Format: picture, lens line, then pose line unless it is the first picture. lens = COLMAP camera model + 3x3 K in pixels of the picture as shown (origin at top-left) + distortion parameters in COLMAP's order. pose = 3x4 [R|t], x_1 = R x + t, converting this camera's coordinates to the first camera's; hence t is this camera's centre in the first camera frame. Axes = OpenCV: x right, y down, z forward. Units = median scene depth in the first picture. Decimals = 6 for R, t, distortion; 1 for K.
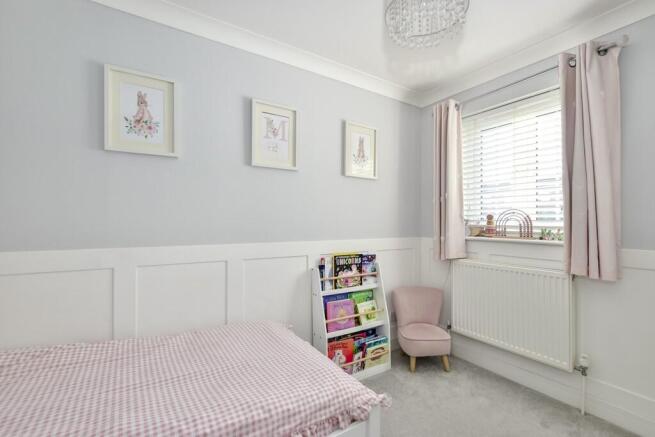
lens RADIAL K [[298.6, 0, 326.5], [0, 298.6, 219.9], [0, 0, 1]] dist [-0.000940, -0.000253]
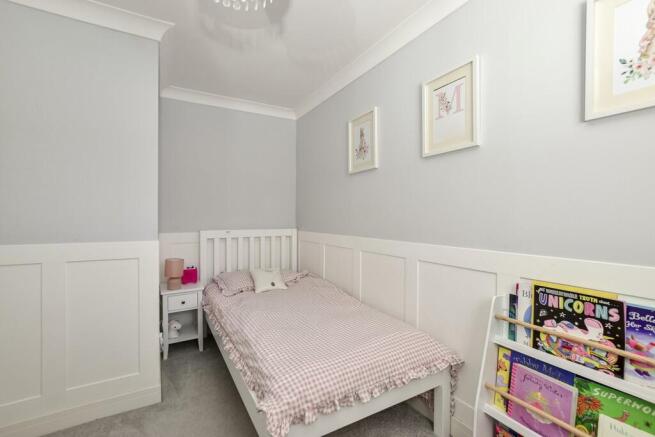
lens RADIAL K [[298.6, 0, 328.0], [0, 298.6, 218.2], [0, 0, 1]] dist [-0.000940, -0.000253]
pose [[-0.056882, -0.004845, -0.998369, 0.573593], [-0.000042, 0.999988, -0.004850, 0.004371], [0.998381, -0.000234, -0.056882, 0.662185]]
